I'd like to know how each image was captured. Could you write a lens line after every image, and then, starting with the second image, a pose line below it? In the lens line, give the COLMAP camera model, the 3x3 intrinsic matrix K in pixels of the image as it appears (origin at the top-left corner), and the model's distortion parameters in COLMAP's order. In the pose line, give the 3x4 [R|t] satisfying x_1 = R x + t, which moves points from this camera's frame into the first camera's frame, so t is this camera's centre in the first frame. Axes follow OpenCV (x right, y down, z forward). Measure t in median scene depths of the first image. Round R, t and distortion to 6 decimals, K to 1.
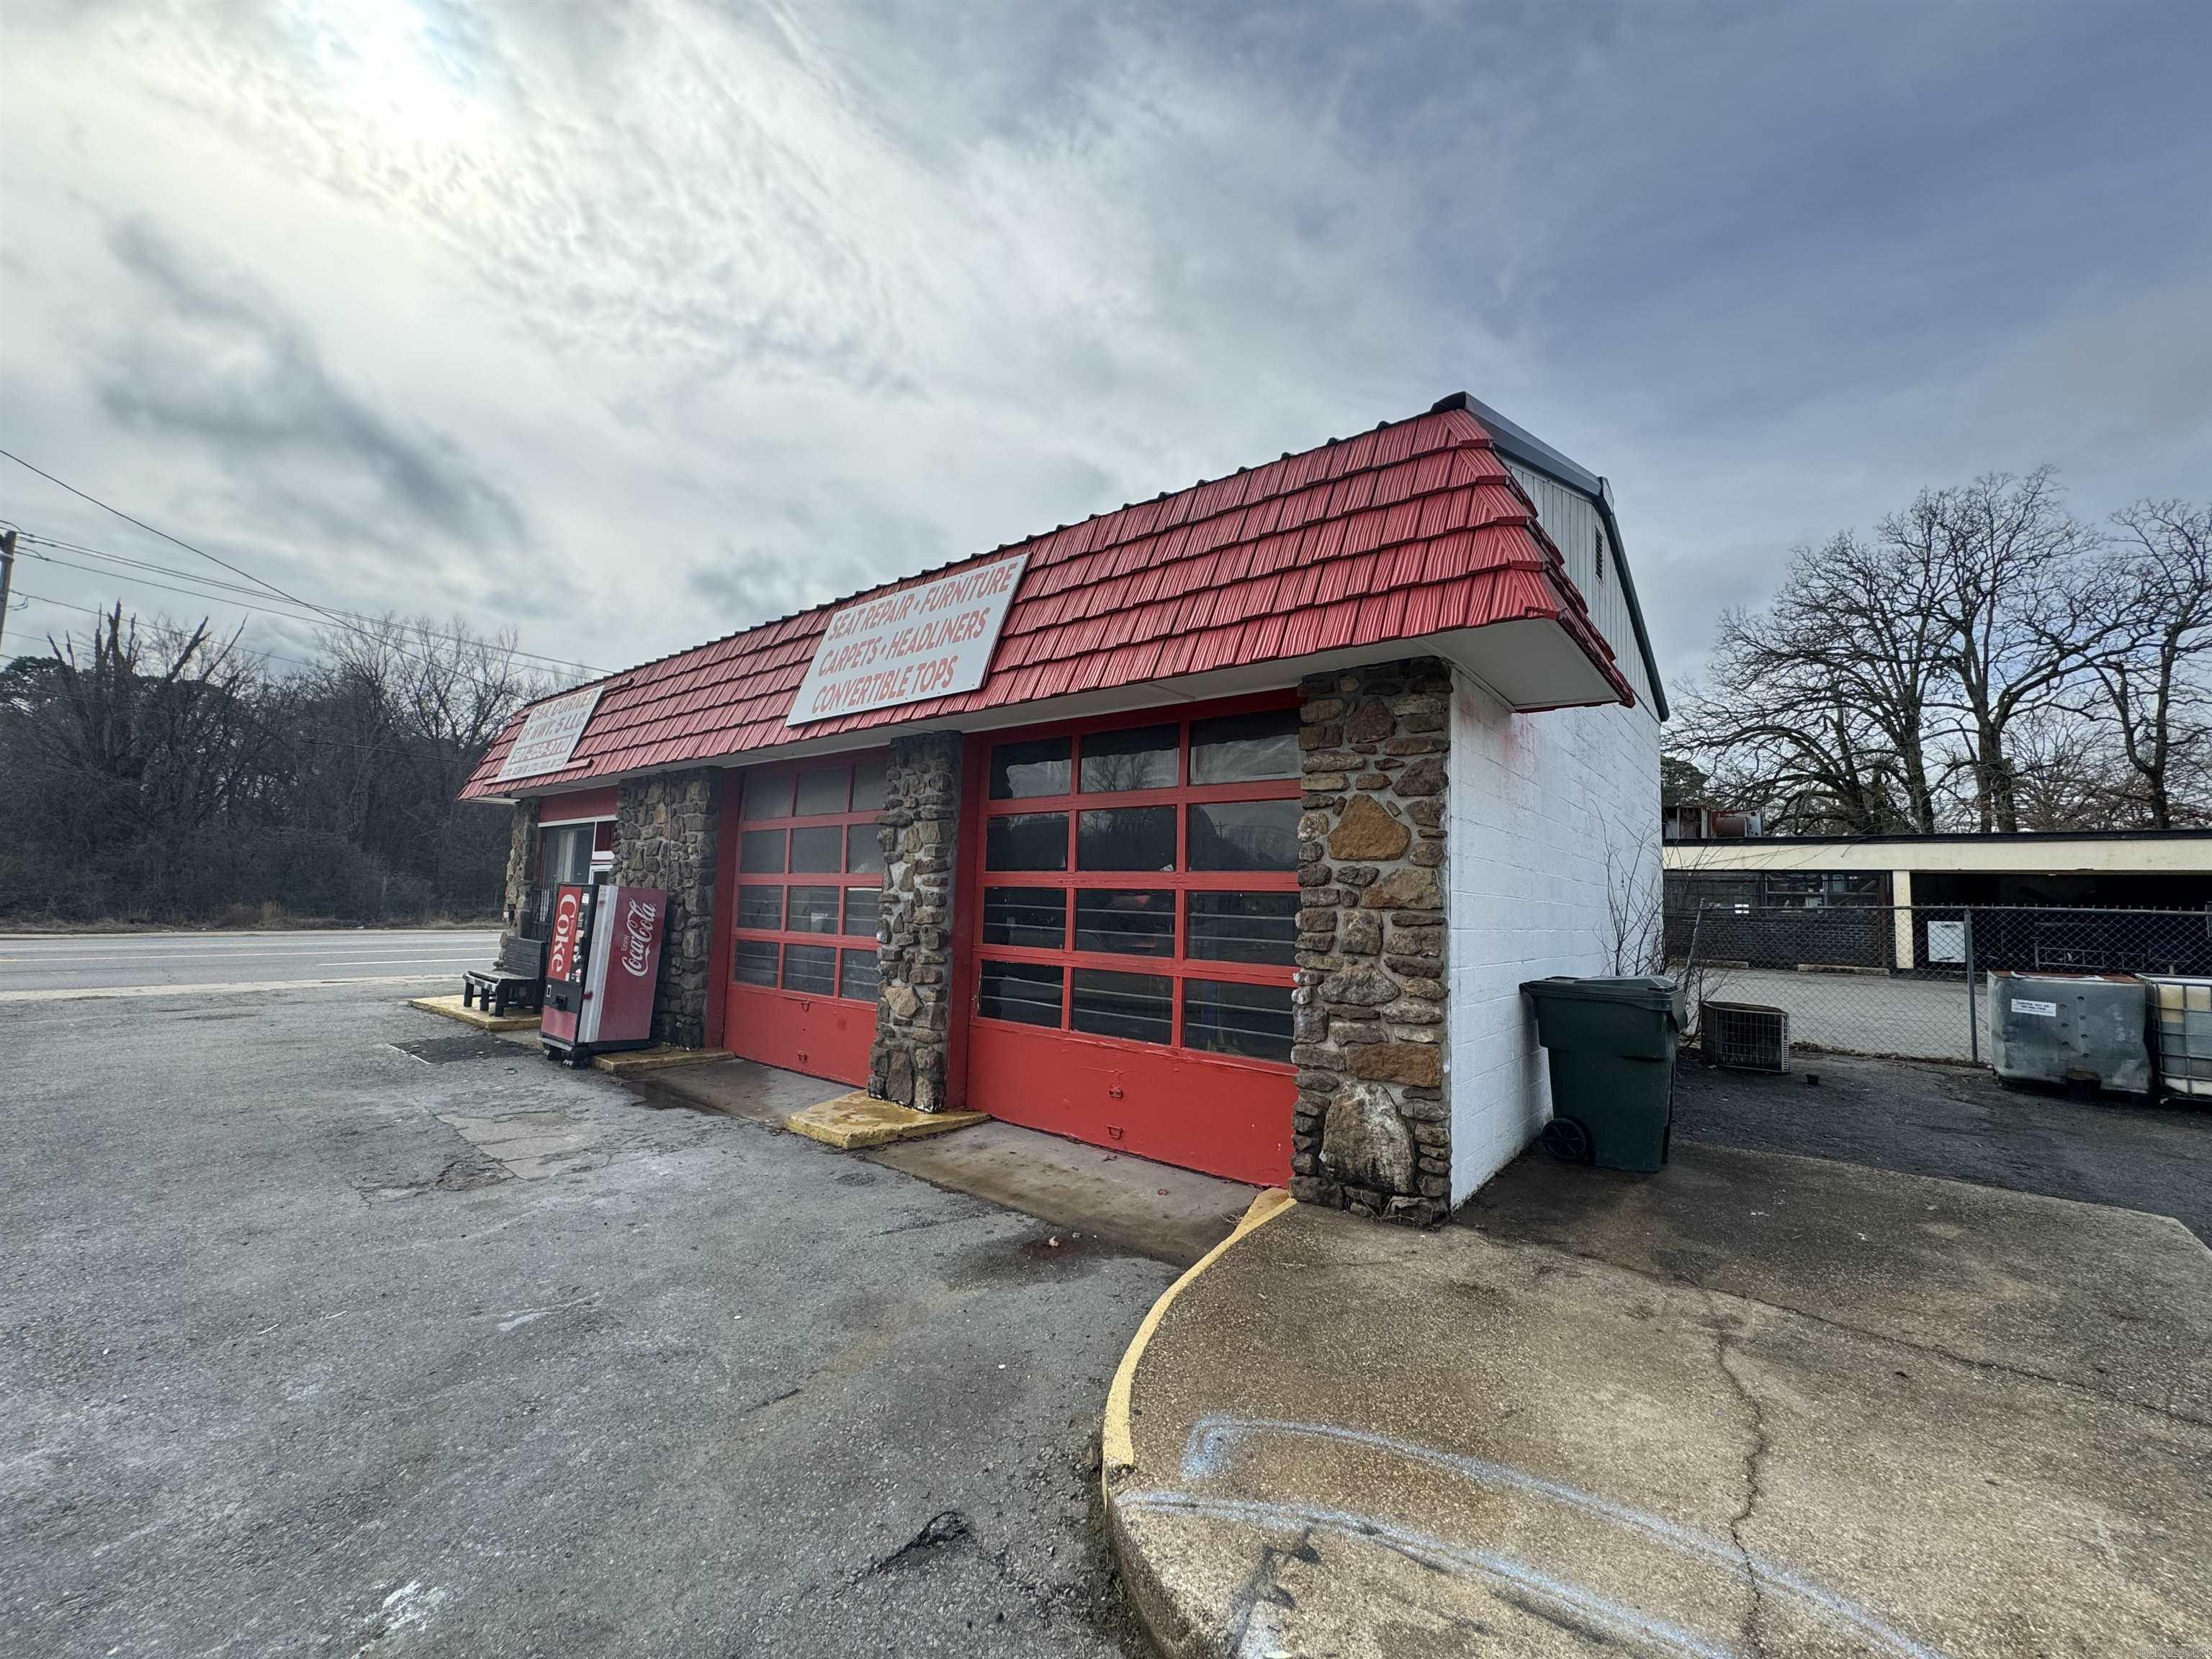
lens RADIAL K [[882.9, 0, 1104.6], [0, 882.9, 830.6], [0, 0, 1]] dist [-0.000769, -0.000101]
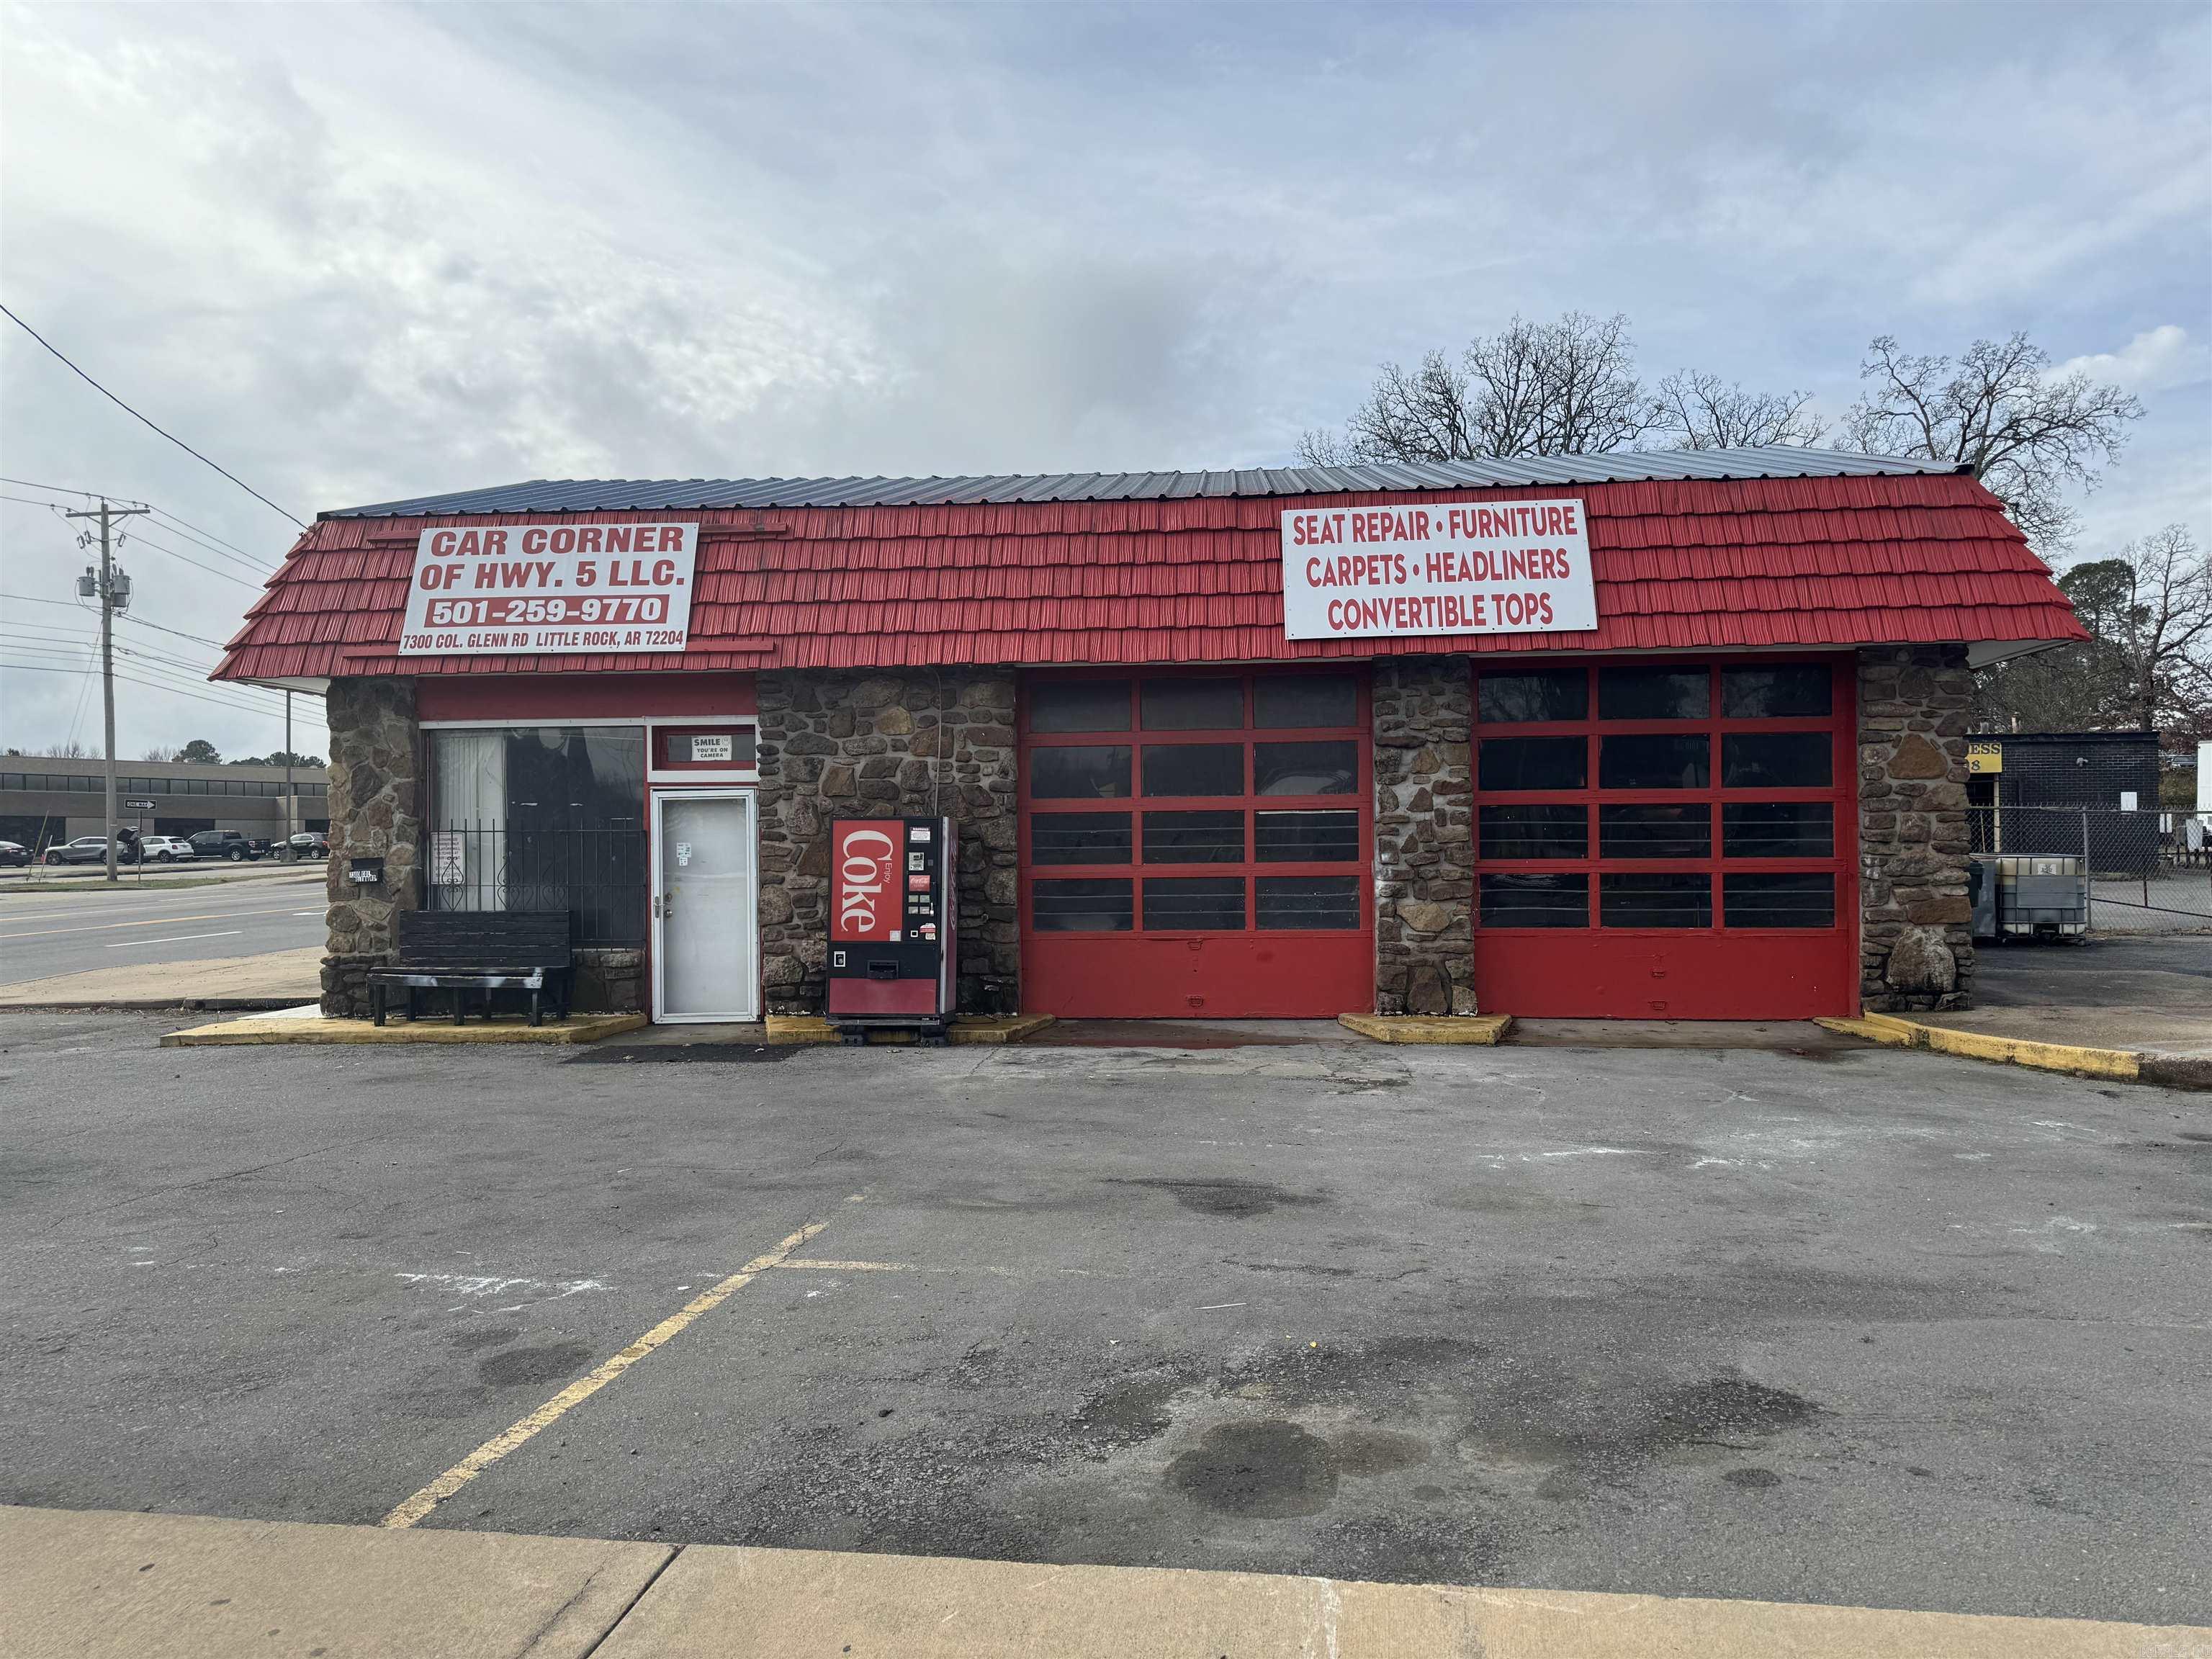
lens RADIAL K [[1528.2, 0, 1090.0], [0, 1528.2, 840.7], [0, 0, 1]] dist [0.024704, -0.026055]
pose [[0.846048, -0.030232, 0.532249, -2.297152], [-0.012871, 0.996941, 0.077086, -0.044669], [-0.532951, -0.072069, 0.843071, -0.446648]]
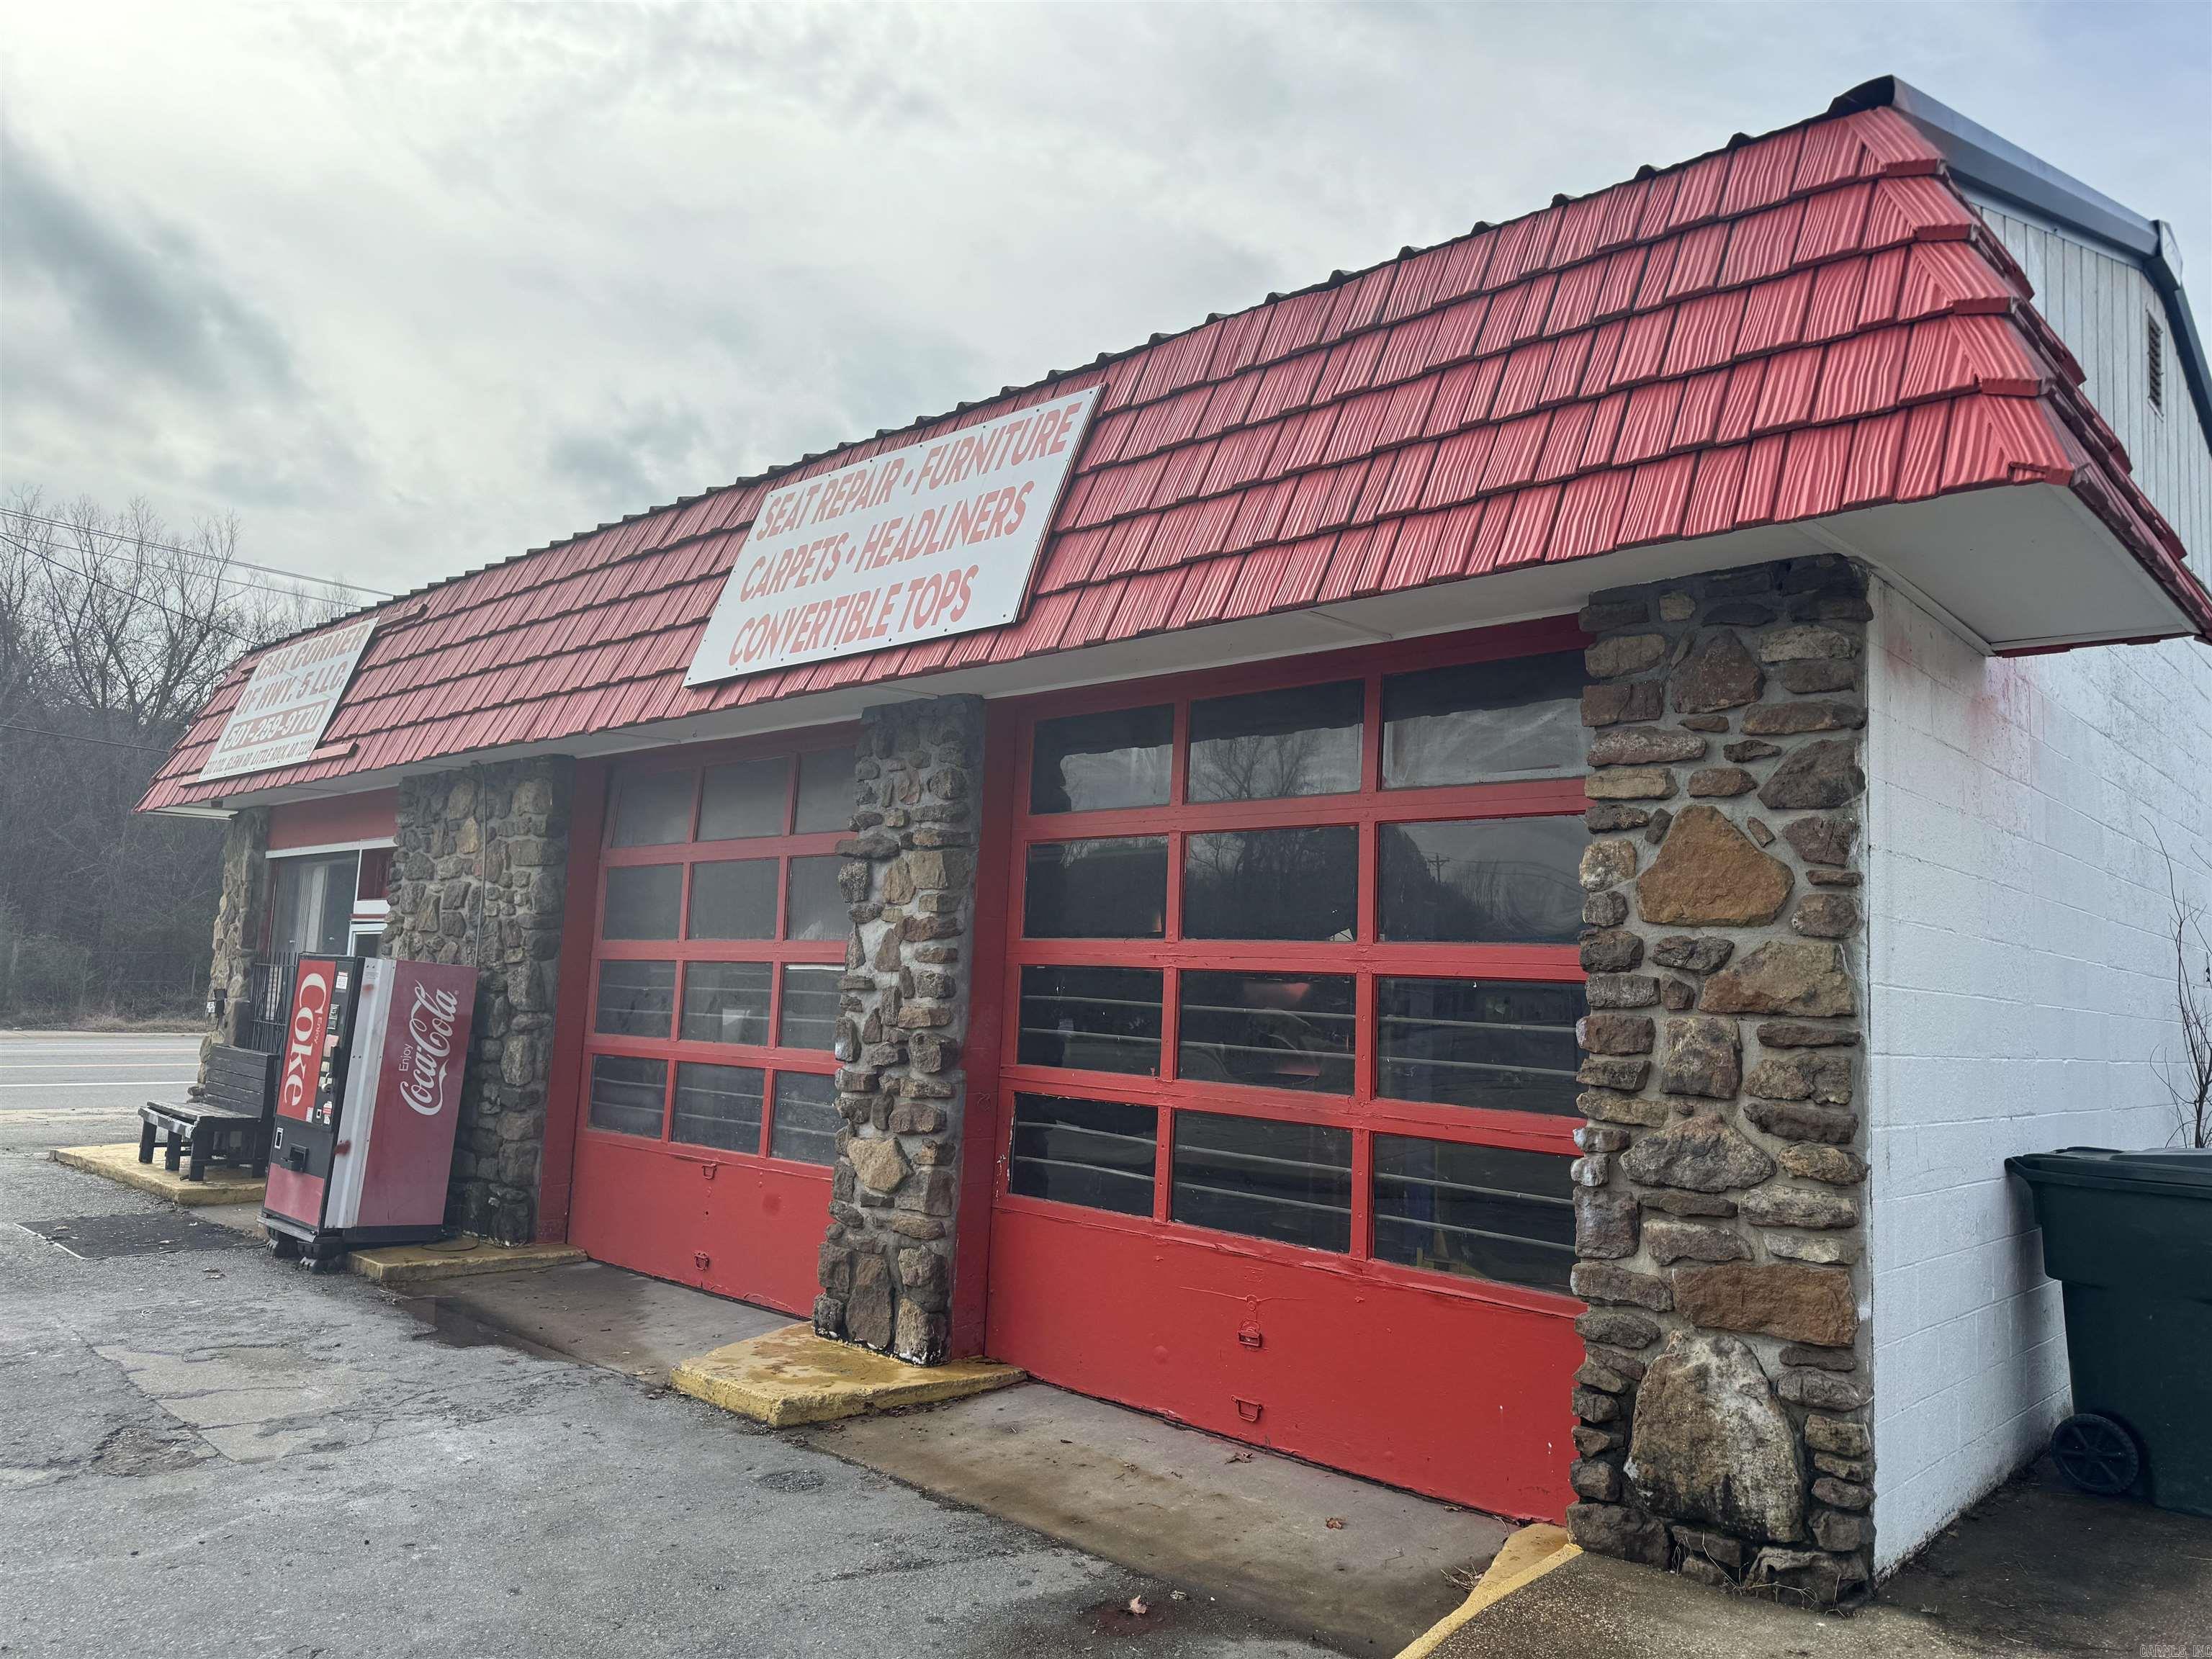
lens RADIAL K [[1528.2, 0, 1108.4], [0, 1528.2, 830.4], [0, 0, 1]] dist [0.024704, -0.026055]
pose [[0.996821, 0.003851, -0.079577, -0.000904], [-0.005772, 0.999697, -0.023919, -0.000835], [0.079460, 0.024302, 0.996542, 0.017729]]
